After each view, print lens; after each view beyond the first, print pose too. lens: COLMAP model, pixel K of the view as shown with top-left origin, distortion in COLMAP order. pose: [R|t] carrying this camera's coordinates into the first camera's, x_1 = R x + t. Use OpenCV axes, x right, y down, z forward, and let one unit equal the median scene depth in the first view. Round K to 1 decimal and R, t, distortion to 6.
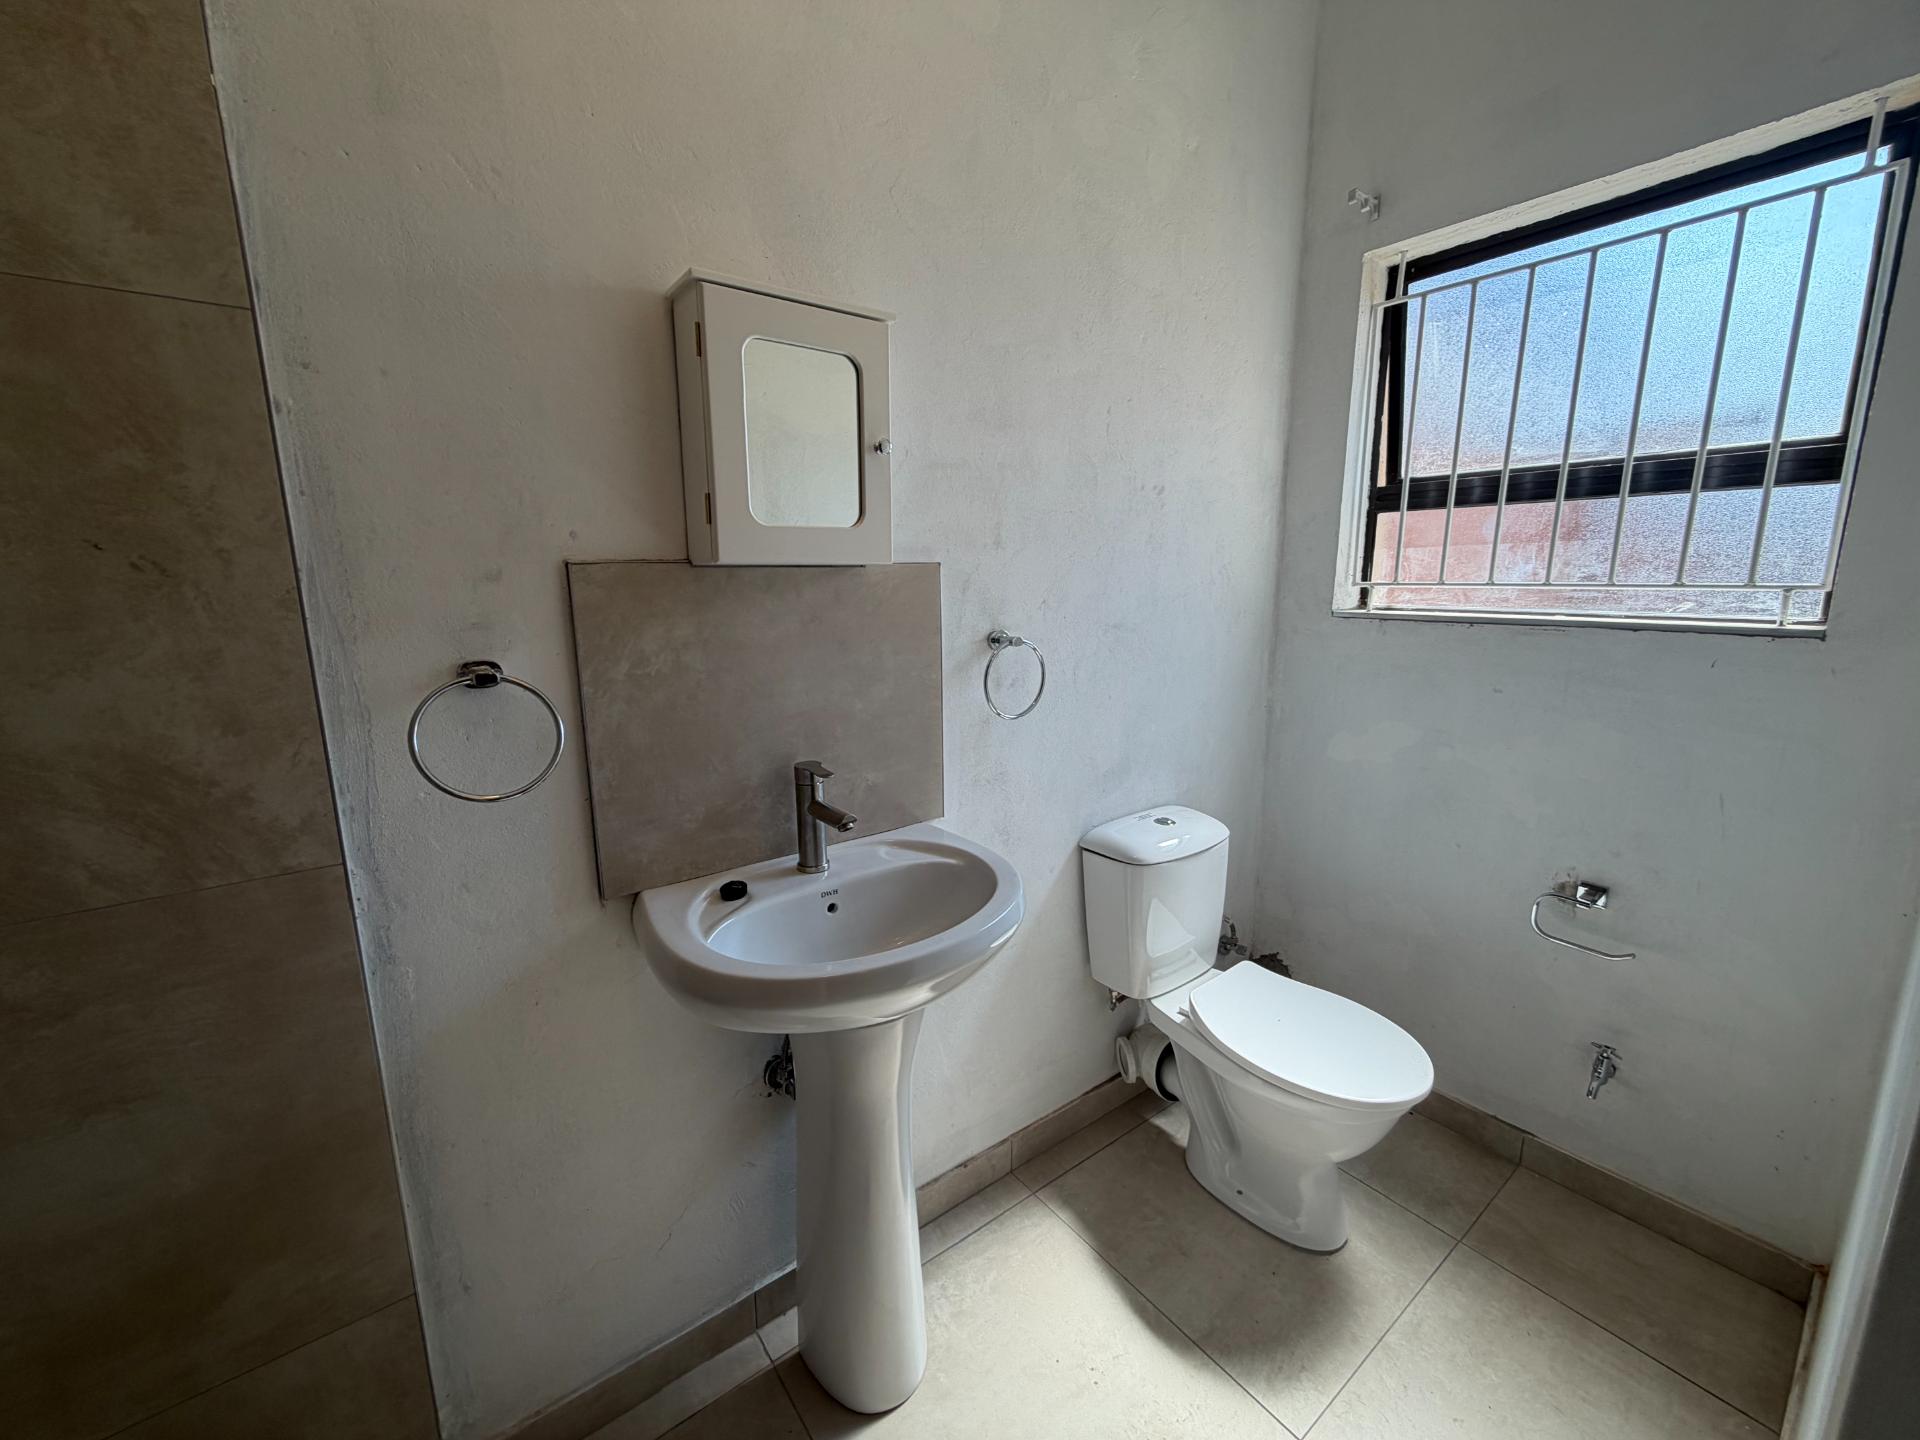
lens RADIAL K [[763.4, 0, 953.7], [0, 763.4, 718.6], [0, 0, 1]] dist [0.001635, -0.000361]
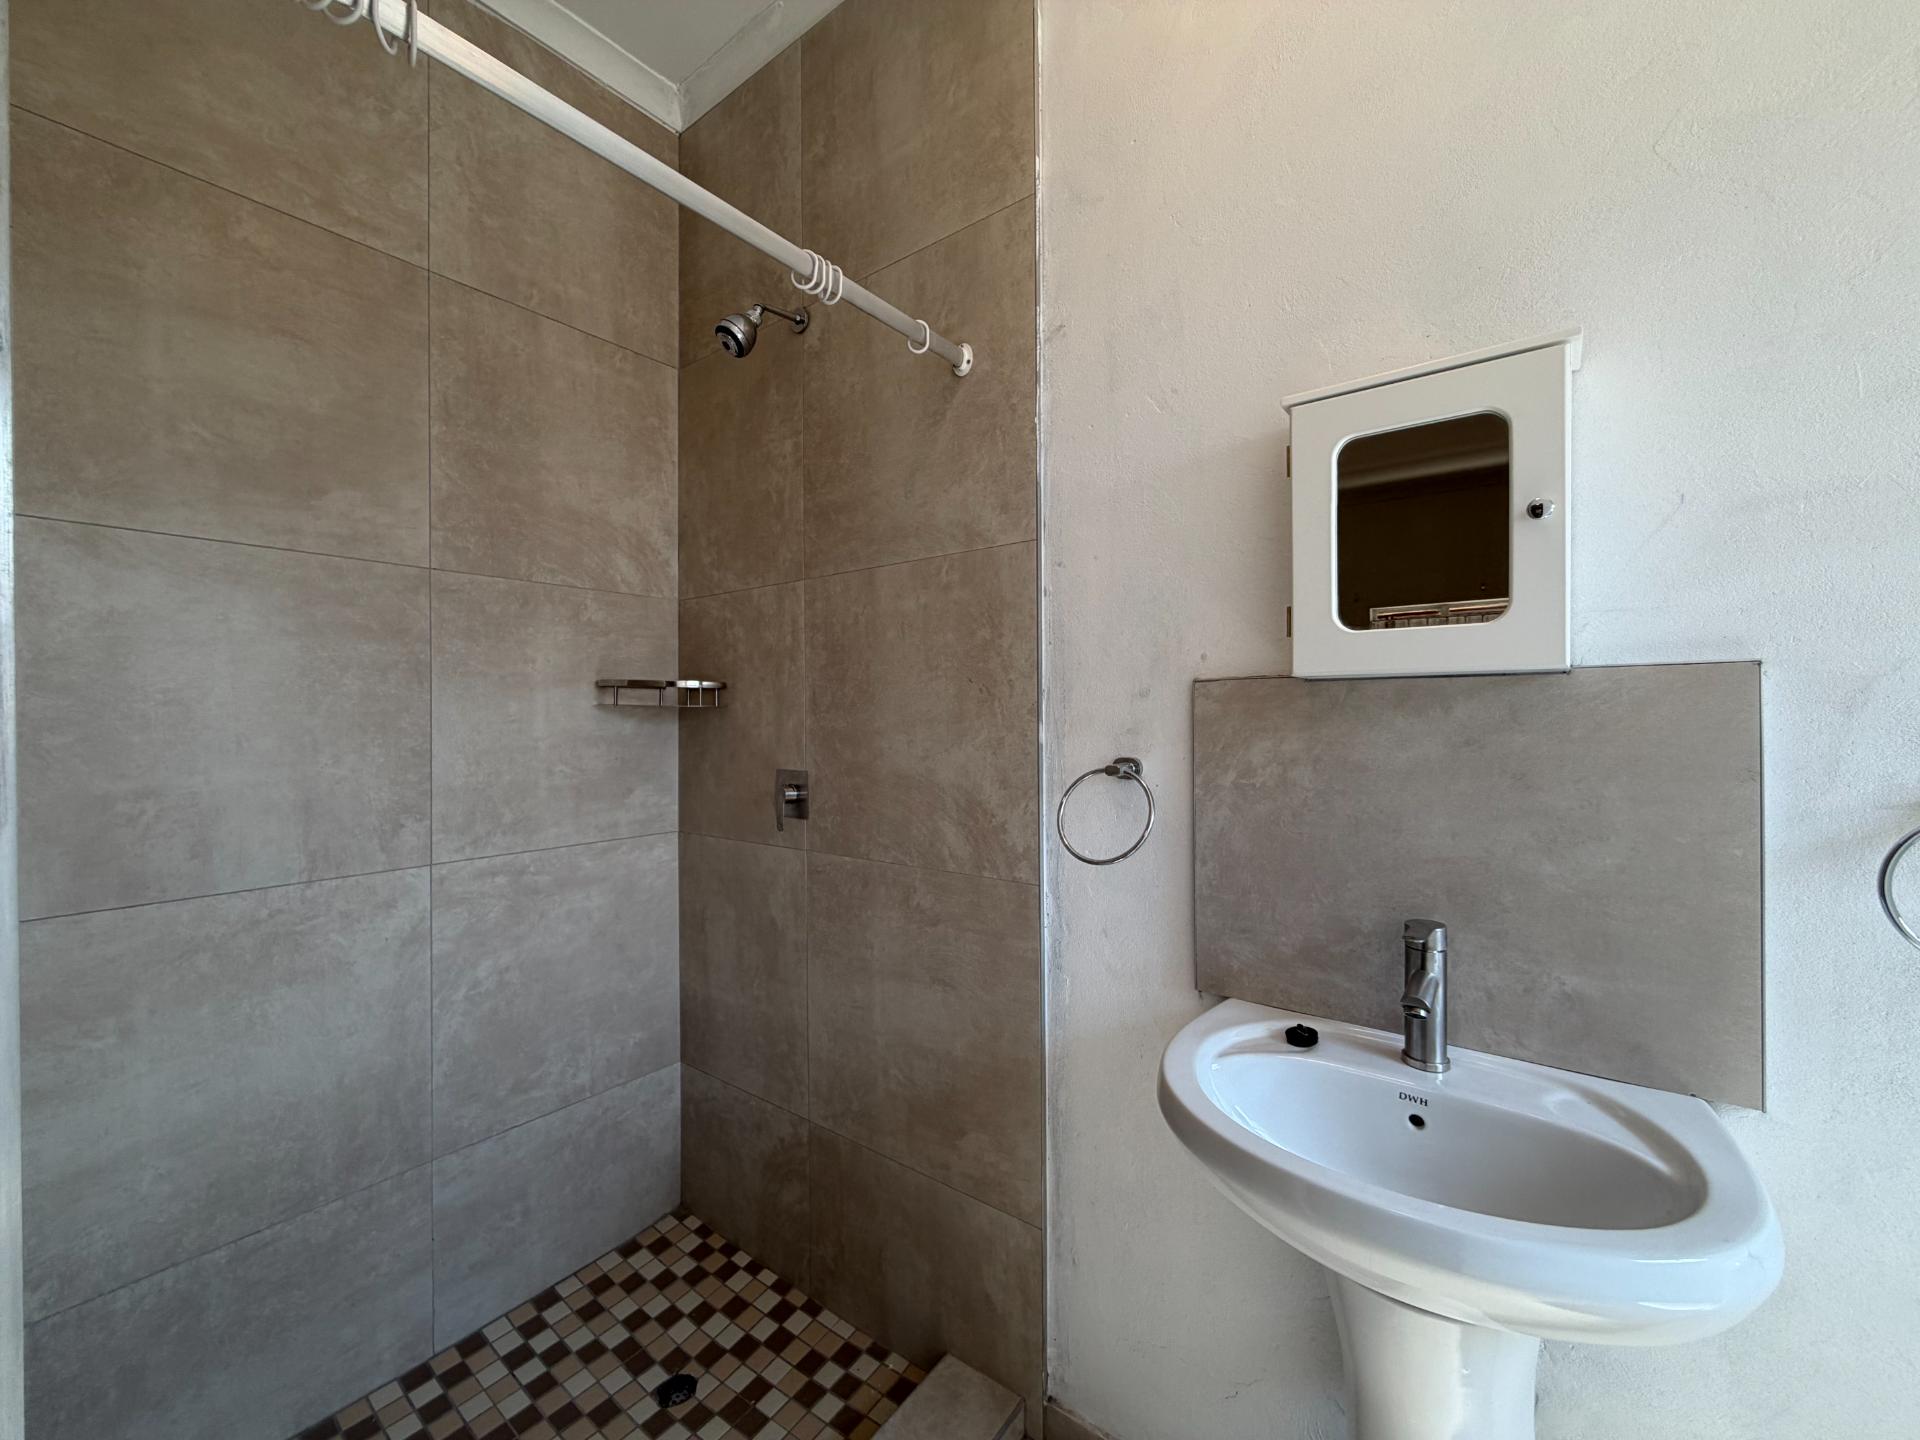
lens RADIAL K [[763.4, 0, 953.7], [0, 763.4, 718.6], [0, 0, 1]] dist [0.001635, -0.000361]
pose [[0.263644, 0.011301, -0.964554, 0.494513], [-0.174876, 0.983922, -0.036271, -0.039231], [0.948636, 0.178240, 0.261382, 0.339031]]
